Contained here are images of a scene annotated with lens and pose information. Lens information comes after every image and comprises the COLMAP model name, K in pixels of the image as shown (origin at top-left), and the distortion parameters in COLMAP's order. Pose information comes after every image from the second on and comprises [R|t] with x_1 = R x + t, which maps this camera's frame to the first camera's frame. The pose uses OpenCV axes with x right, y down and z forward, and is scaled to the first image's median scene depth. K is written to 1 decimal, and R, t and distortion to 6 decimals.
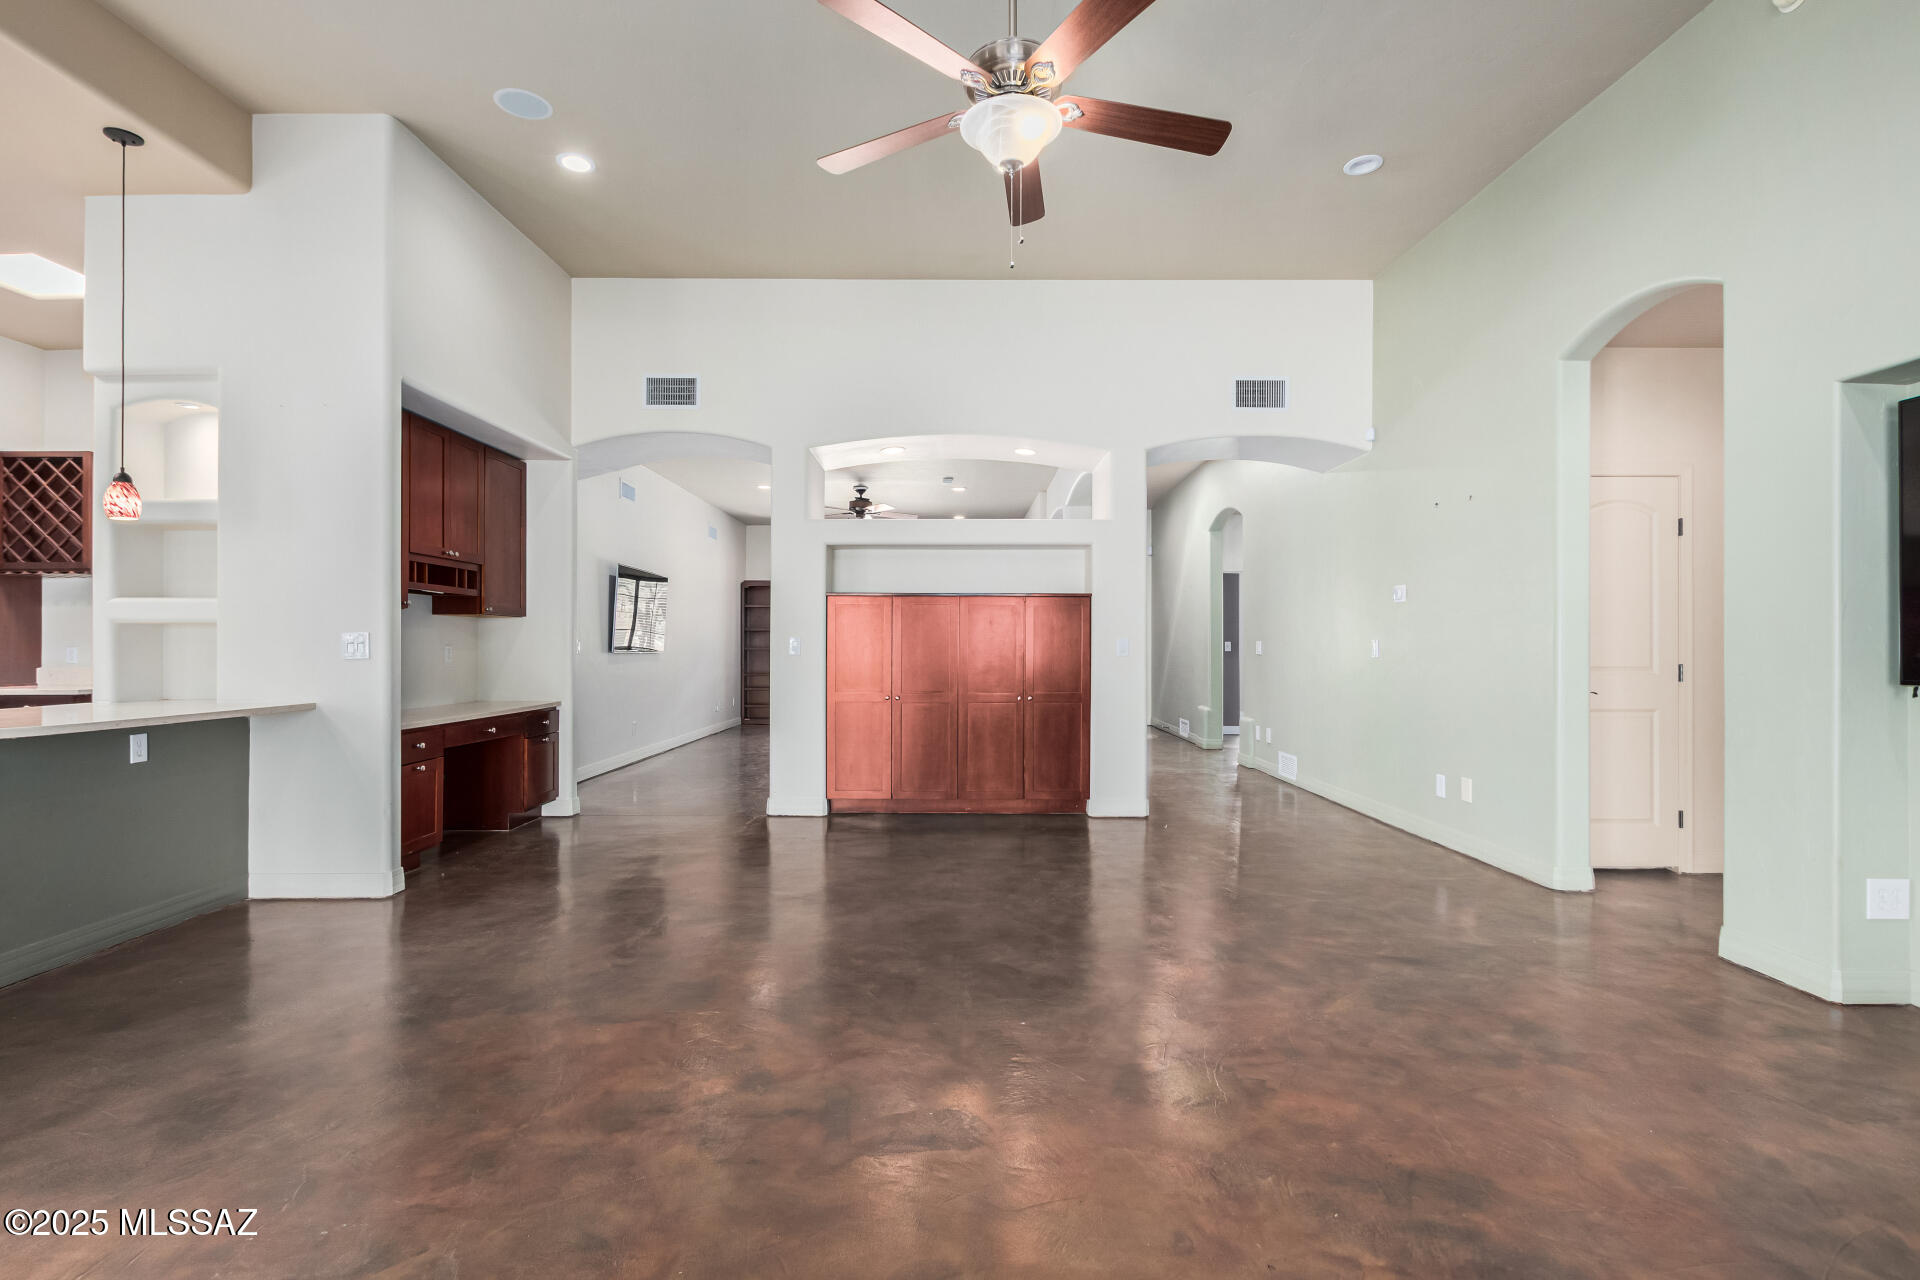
lens RADIAL K [[878.6, 0, 960.0], [0, 878.6, 640.0], [0, 0, 1]] dist [0.001129, -0.000030]
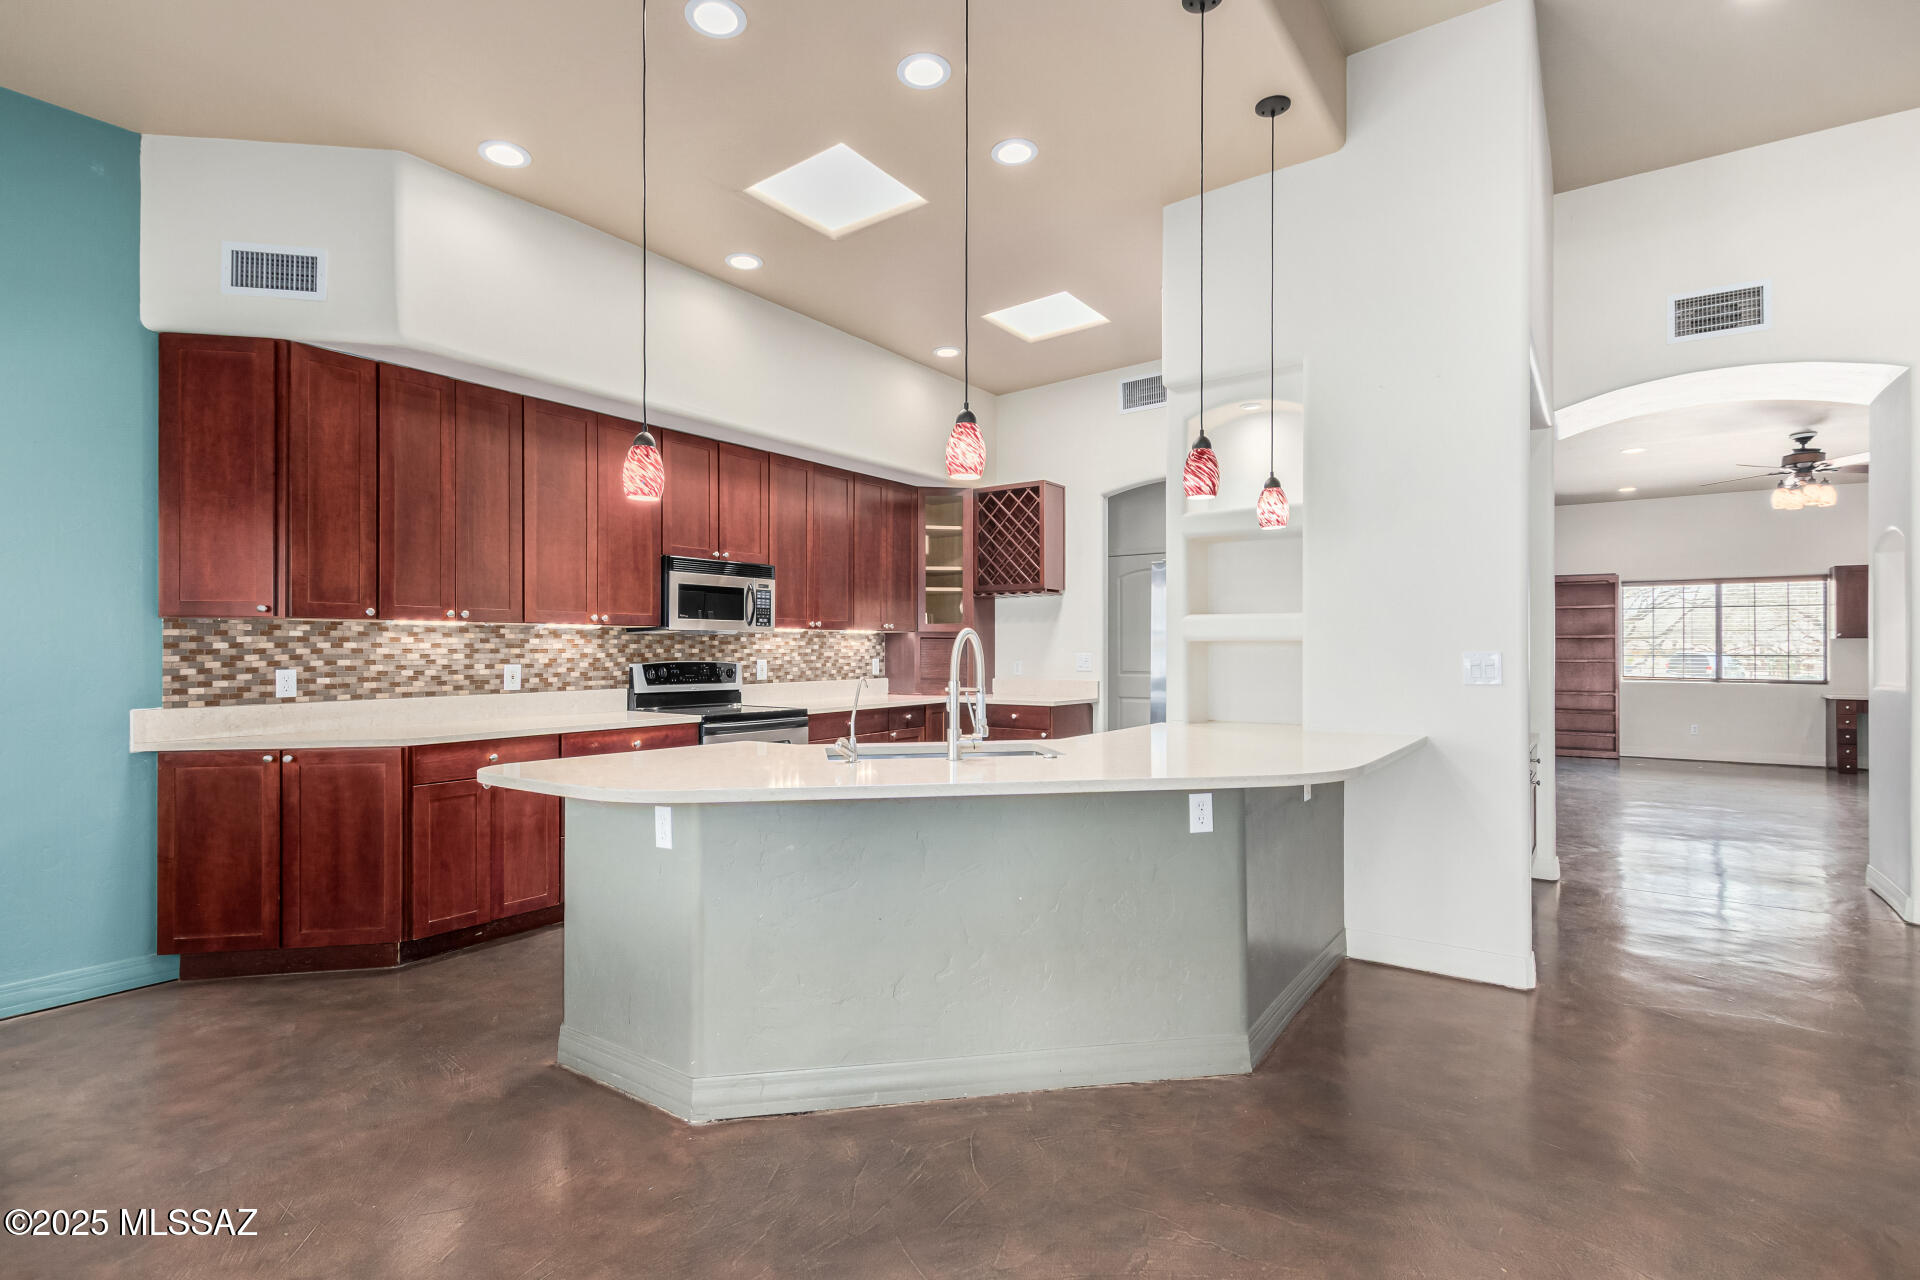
lens RADIAL K [[911.6, 0, 962.0], [0, 911.6, 647.7], [0, 0, 1]] dist [-0.002886, -0.000673]
pose [[0.811826, -0.000873, -0.583899, -0.418895], [0.002495, 0.999995, 0.001975, -0.011032], [0.583895, -0.003060, 0.811824, 0.032754]]
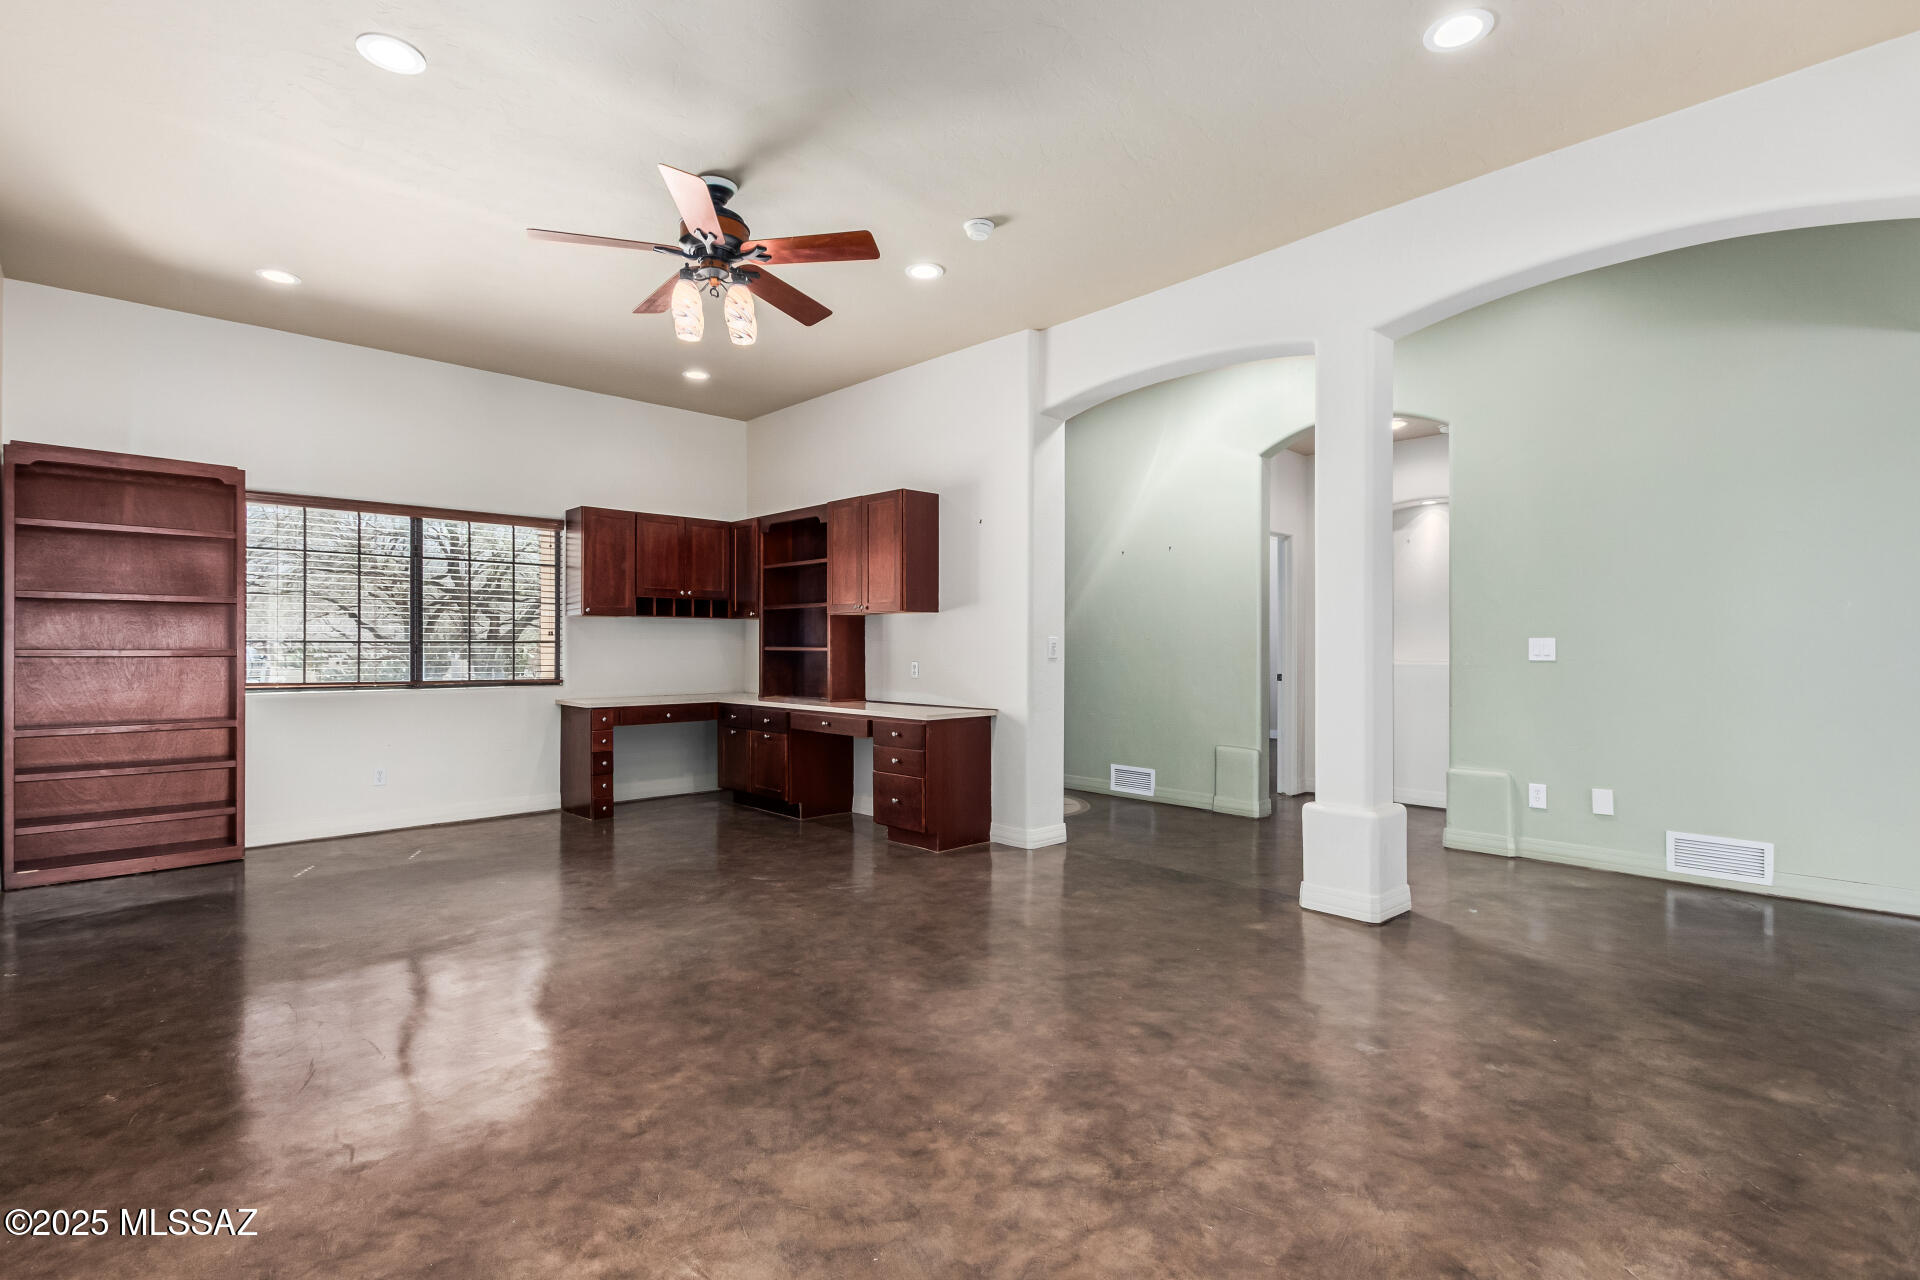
lens RADIAL K [[887.6, 0, 950.4], [0, 887.6, 644.9], [0, 0, 1]] dist [0.001168, -0.000039]
pose [[0.728869, 0.001877, 0.684651, -0.504399], [-0.004680, 0.999987, 0.002241, 0.010641], [-0.684637, -0.004838, 0.728868, 1.225006]]
